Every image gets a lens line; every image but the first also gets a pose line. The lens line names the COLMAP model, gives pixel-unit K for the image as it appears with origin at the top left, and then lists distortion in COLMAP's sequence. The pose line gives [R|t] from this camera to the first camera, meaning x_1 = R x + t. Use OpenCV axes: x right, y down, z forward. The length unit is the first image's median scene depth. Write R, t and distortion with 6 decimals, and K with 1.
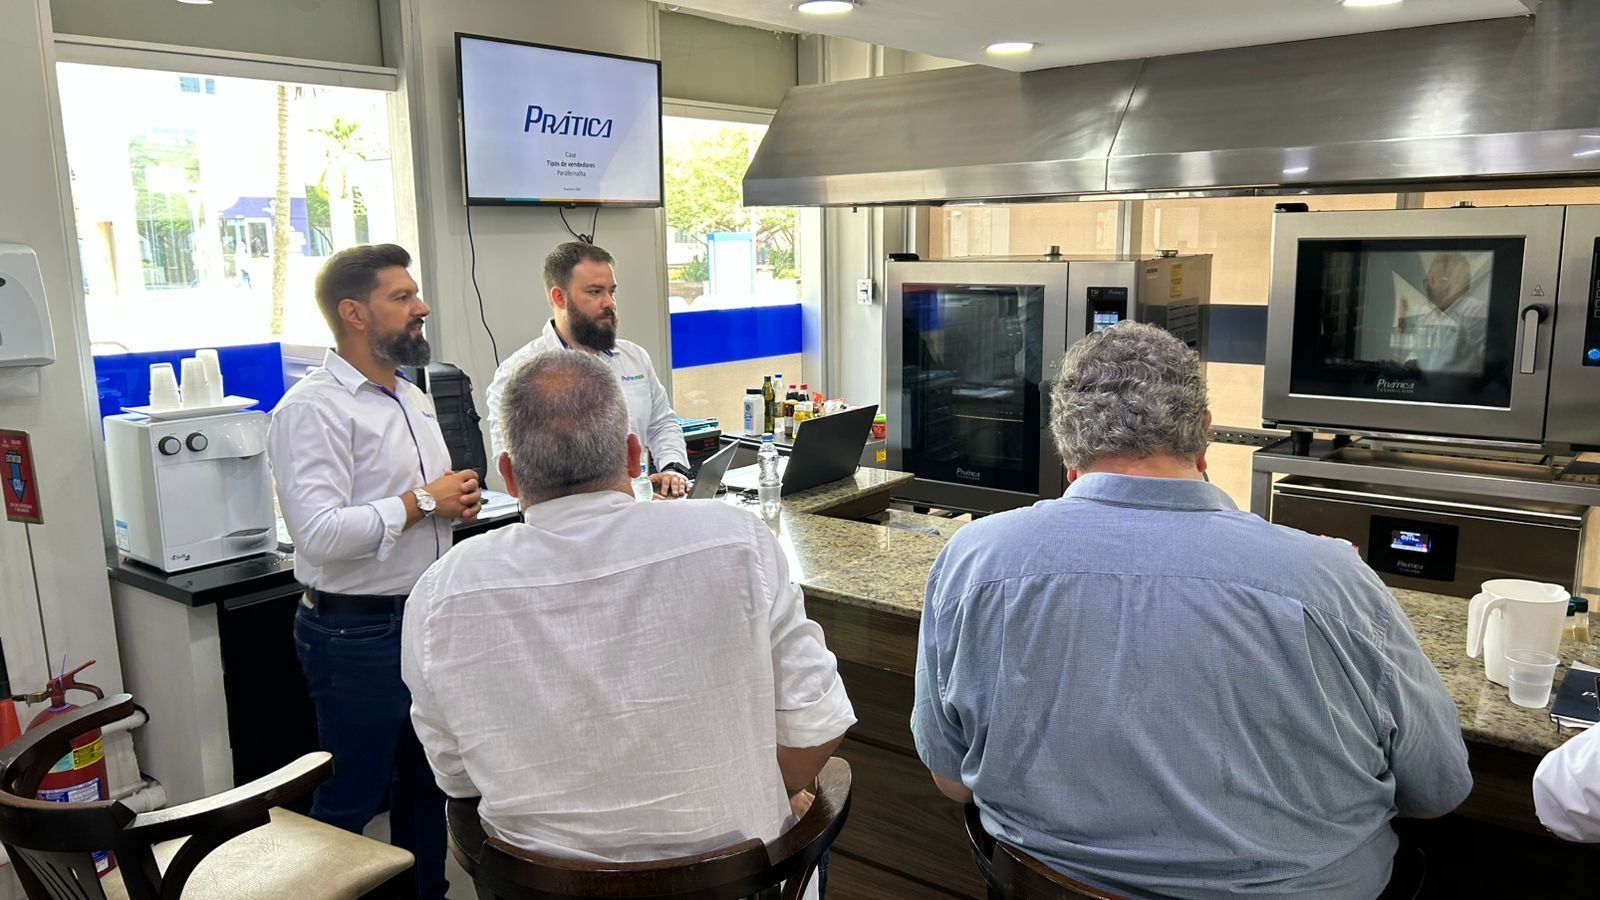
lens RADIAL K [[1213.3, 0, 788.1], [0, 1213.3, 459.5], [0, 0, 1]] dist [0.043834, -0.040144]
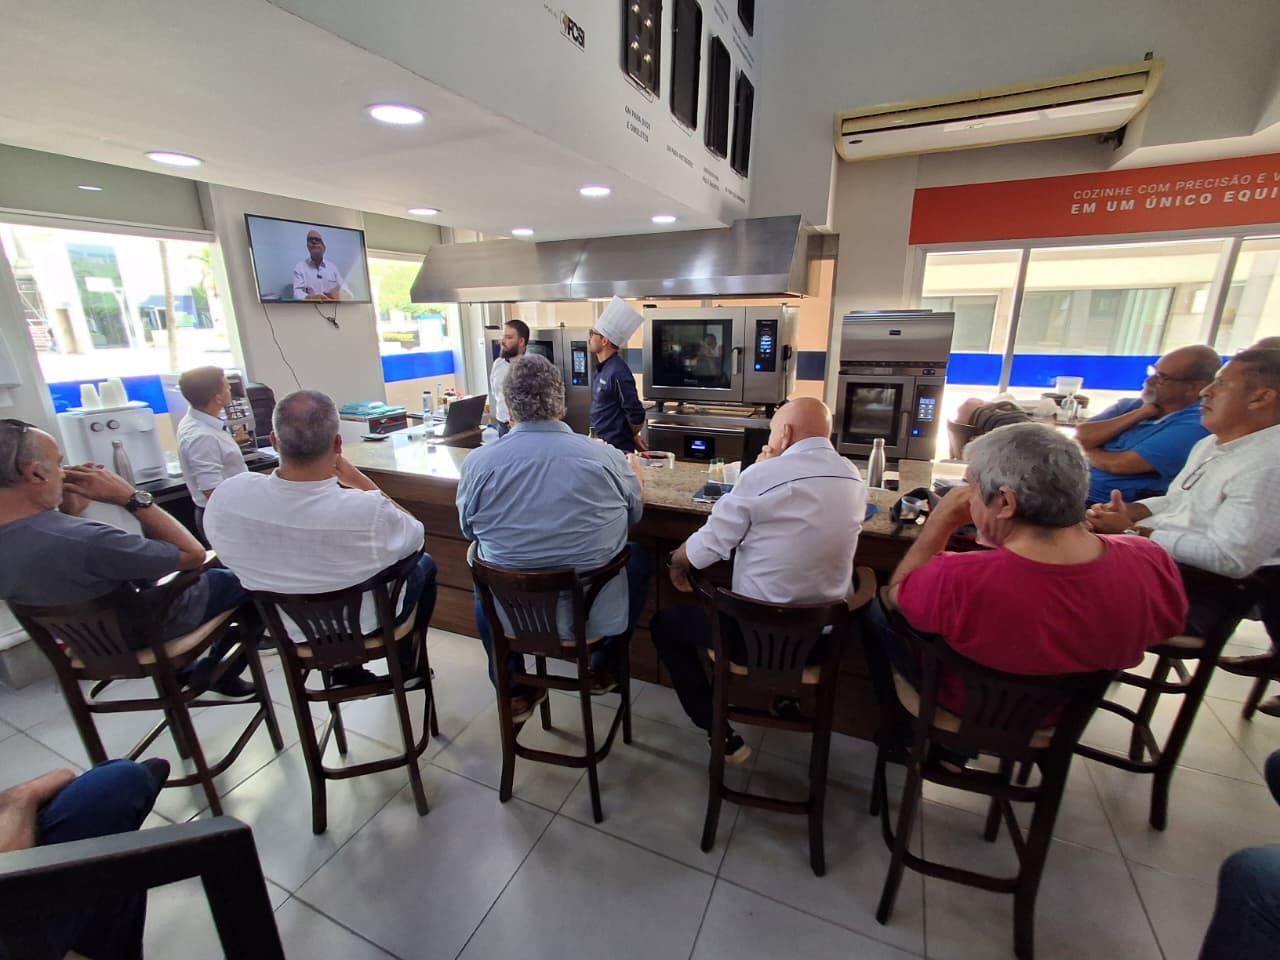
lens RADIAL K [[580.6, 0, 627.4], [0, 580.6, 484.1], [0, 0, 1]] dist [-0.008953, 0.007205]
pose [[0.969212, -0.067152, 0.236894, 0.079754], [0.043333, 0.993595, 0.104364, 0.015888], [-0.242385, -0.090886, 0.965914, -0.100272]]
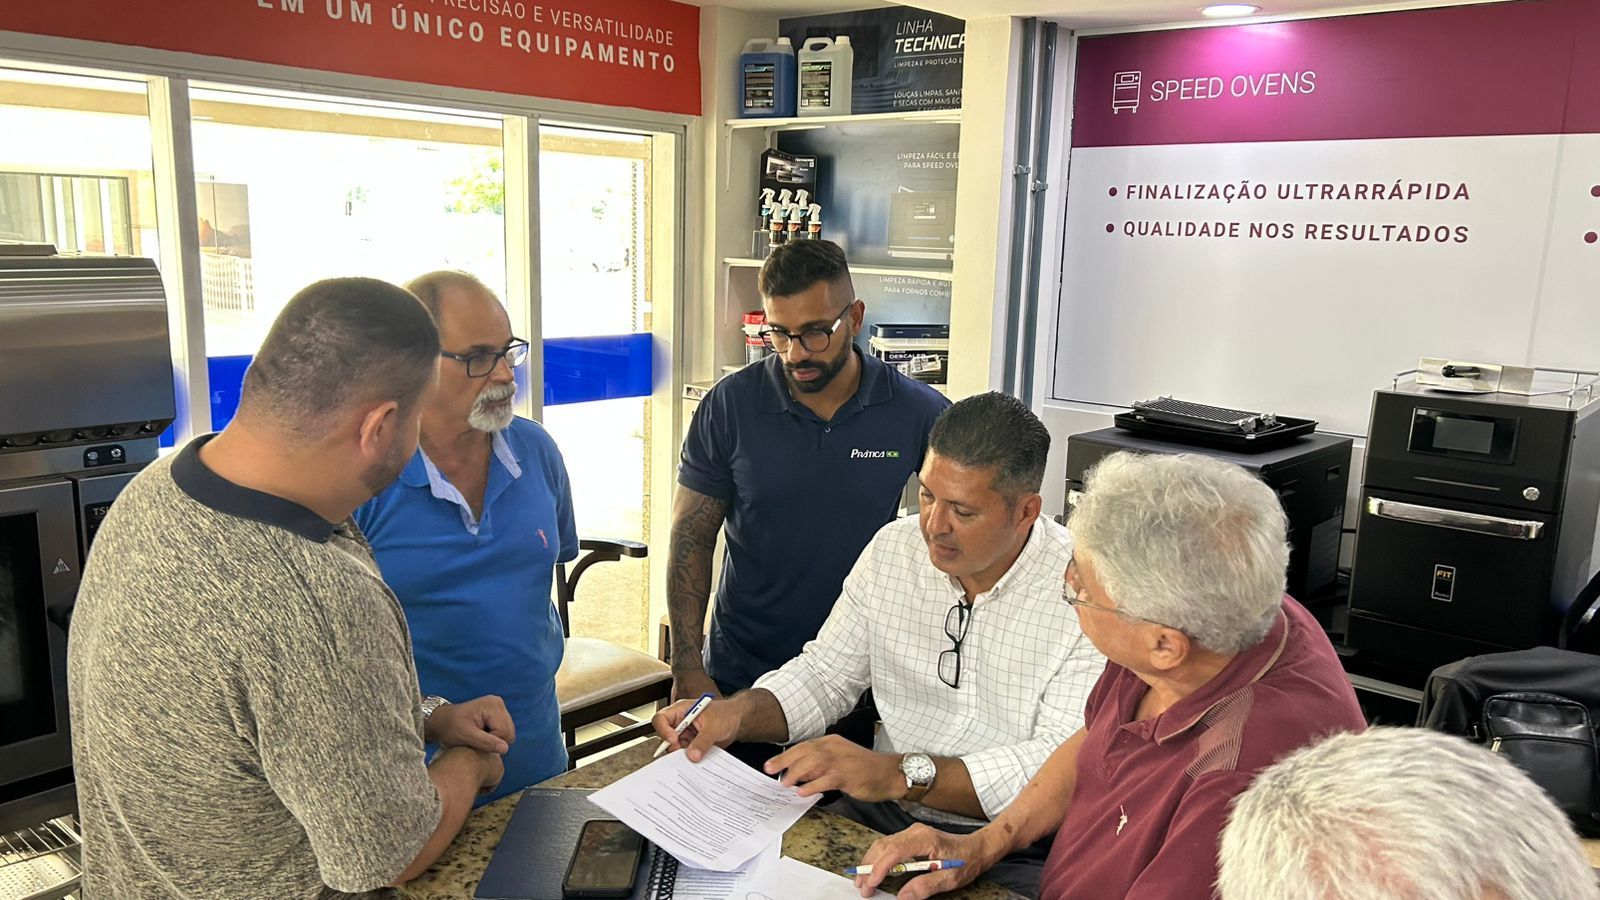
lens RADIAL K [[1213.3, 0, 797.5], [0, 1213.3, 452.9], [0, 0, 1]] dist [0.043834, -0.040144]
pose [[0.024731, -0.164474, 0.986071, 0.232373], [0.155133, 0.975056, 0.158746, -0.091198], [-0.987584, 0.149046, 0.049630, 0.367692]]
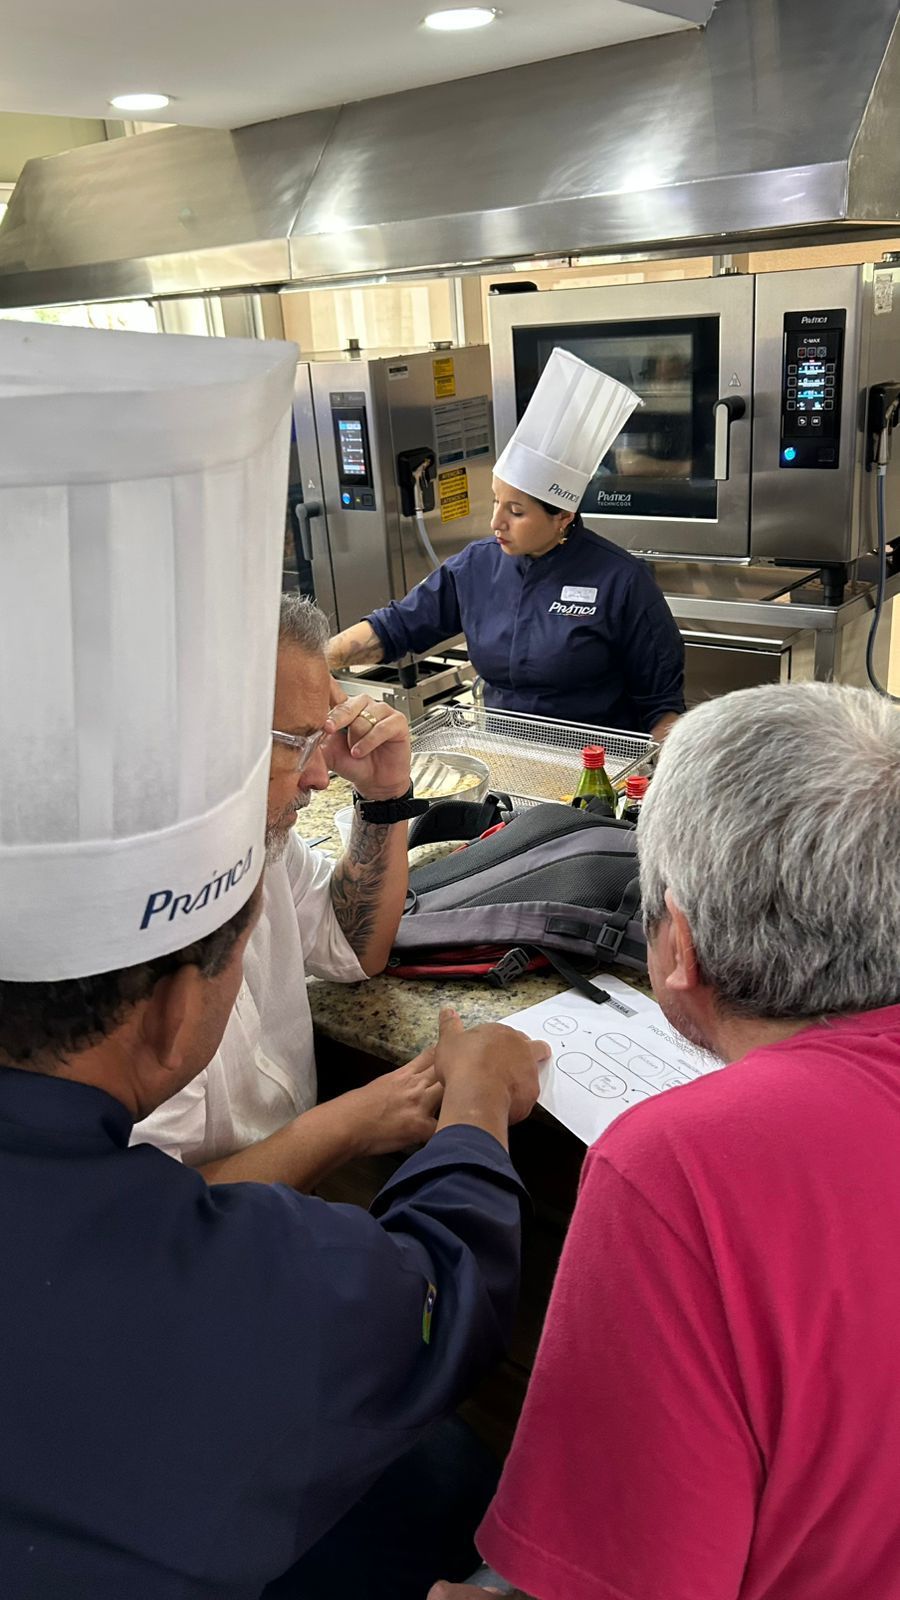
lens RADIAL K [[1213.3, 0, 449.1], [0, 1213.3, 789.8], [0, 0, 1]] dist [0.043834, -0.040144]
pose [[0.998595, -0.051799, -0.011145, 0.351330], [0.052975, 0.980120, 0.191200, -0.026197], [0.001019, -0.191522, 0.981488, 0.088298]]
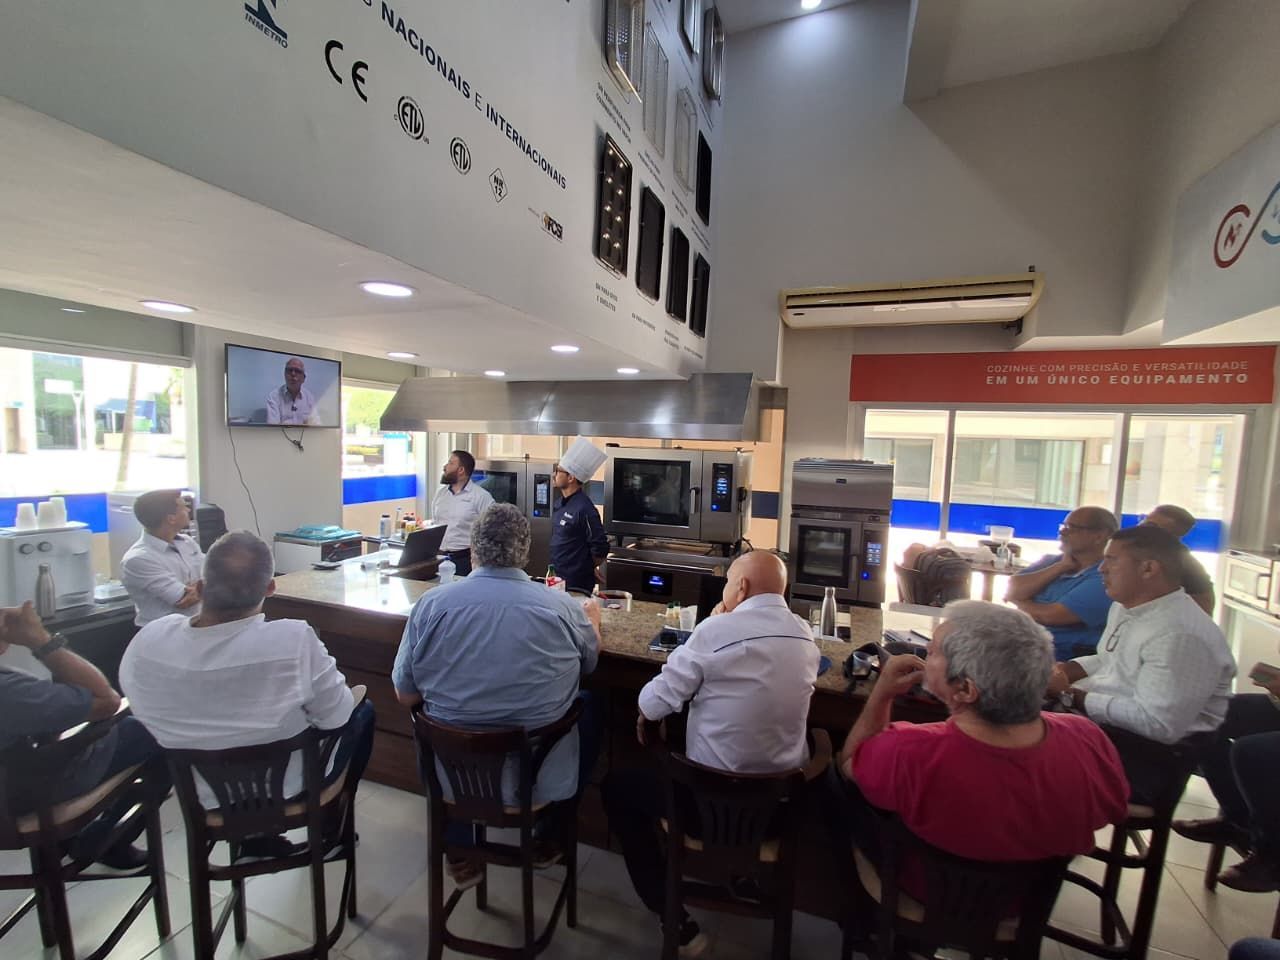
lens RADIAL K [[580.6, 0, 627.3], [0, 580.6, 482.4], [0, 0, 1]] dist [-0.008953, 0.007205]
pose [[0.951188, 0.022520, 0.307789, 0.078316], [0.009561, 0.994705, -0.102326, -0.010126], [-0.308464, 0.100274, 0.945936, -0.111553]]
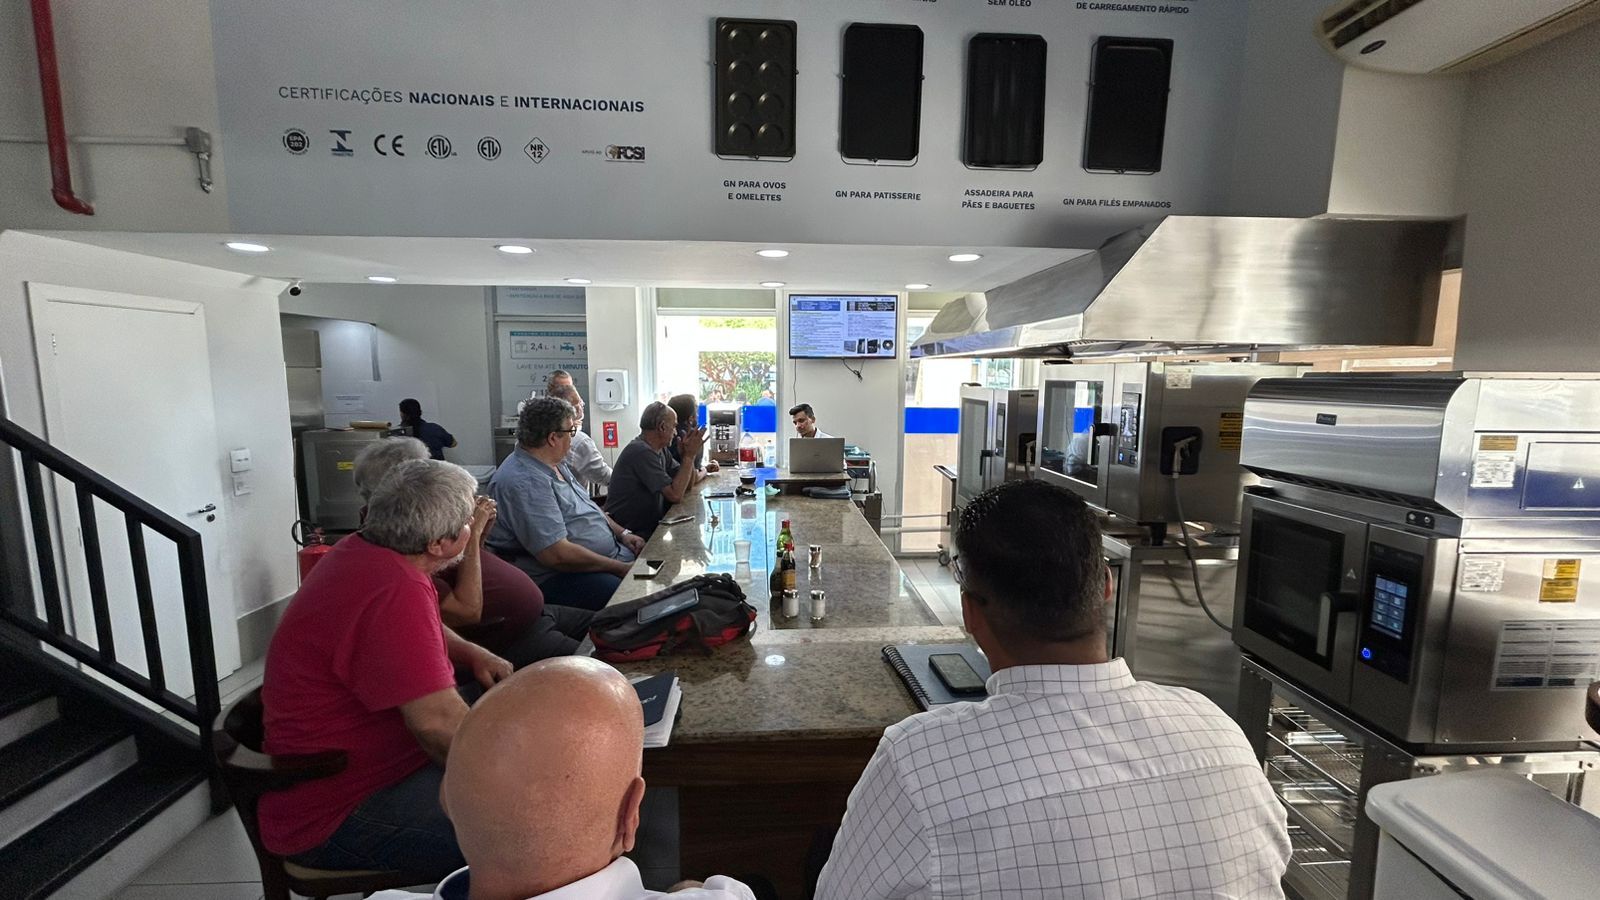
lens RADIAL K [[650.0, 0, 787.4], [0, 650.0, 458.5], [0, 0, 1]] dist [0.000375, -0.000985]
pose [[0.654377, 0.122356, -0.746204, 0.848721], [-0.159285, 0.986984, 0.022154, -0.029983], [0.739202, 0.104362, 0.665349, 0.107166]]
